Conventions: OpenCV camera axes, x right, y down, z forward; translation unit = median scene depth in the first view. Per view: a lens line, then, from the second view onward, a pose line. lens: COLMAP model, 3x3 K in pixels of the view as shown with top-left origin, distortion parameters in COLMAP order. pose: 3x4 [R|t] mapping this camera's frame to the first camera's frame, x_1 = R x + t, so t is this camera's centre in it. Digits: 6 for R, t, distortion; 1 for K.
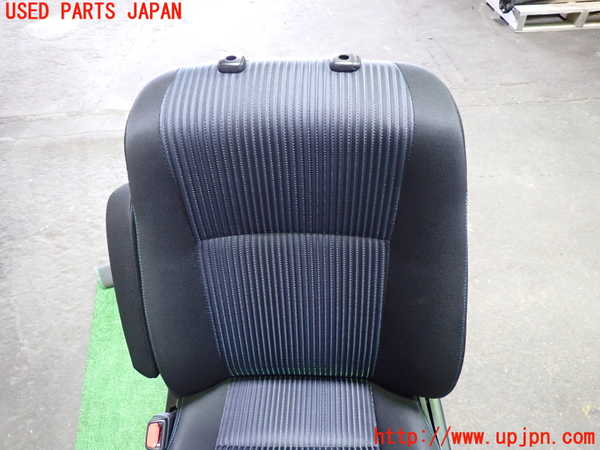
lens RADIAL K [[444.4, 0, 299.9], [0, 444.4, 227.1], [0, 0, 1]] dist [0.020247, -0.014043]
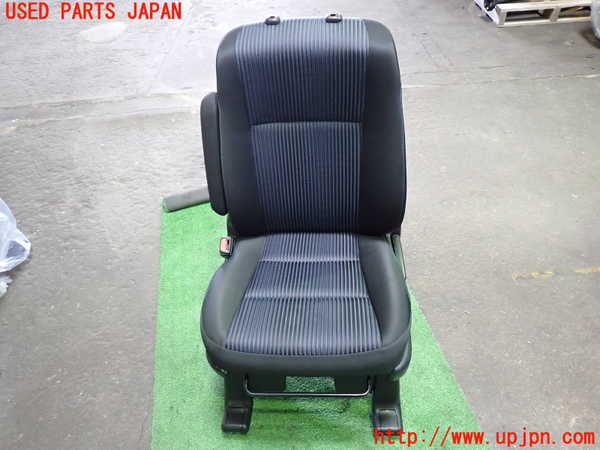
lens RADIAL K [[444.4, 0, 299.5], [0, 444.4, 227.1], [0, 0, 1]] dist [0.020247, -0.014043]
pose [[0.999310, -0.003241, -0.036997, 0.012519], [0.002412, 0.999745, -0.022430, 0.267877], [0.037060, 0.022326, 0.999064, -0.415708]]
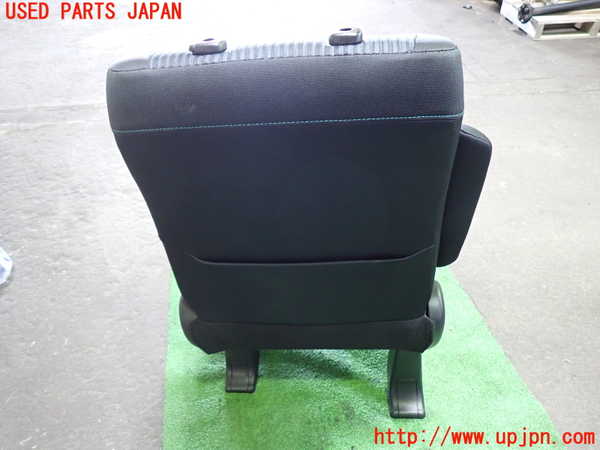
lens RADIAL K [[444.4, 0, 300.0], [0, 444.4, 225.6], [0, 0, 1]] dist [0.020247, -0.014043]
pose [[0.999554, 0.014351, -0.026180, -0.128666], [-0.016497, 0.996355, -0.083690, 0.276678], [0.024883, 0.084085, 0.996148, -0.151204]]
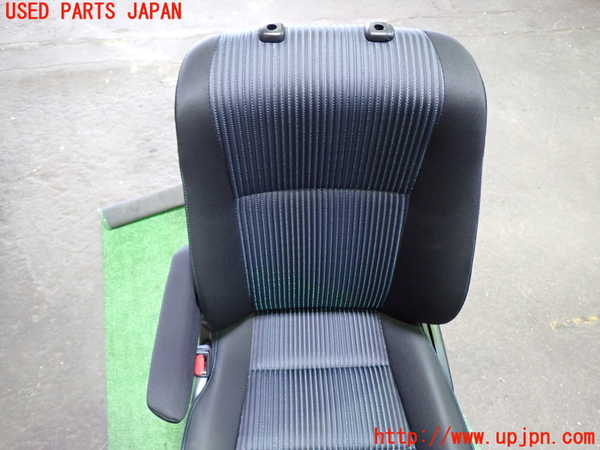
lens RADIAL K [[444.4, 0, 299.1], [0, 444.4, 225.7], [0, 0, 1]] dist [0.020247, -0.014043]
pose [[0.997714, -0.023807, 0.063243, -0.083676], [0.012977, 0.985968, 0.166429, -0.046309], [-0.066318, -0.165228, 0.984023, -0.054200]]
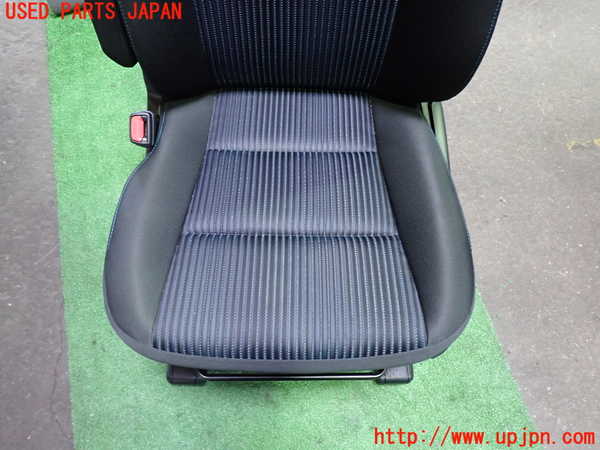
lens RADIAL K [[444.4, 0, 300.9], [0, 444.4, 222.6], [0, 0, 1]] dist [0.020247, -0.014043]
pose [[0.997724, 0.000939, 0.067419, -0.035059], [-0.029423, 0.905737, 0.422819, 0.150003], [-0.060667, -0.423840, 0.903703, 0.047507]]
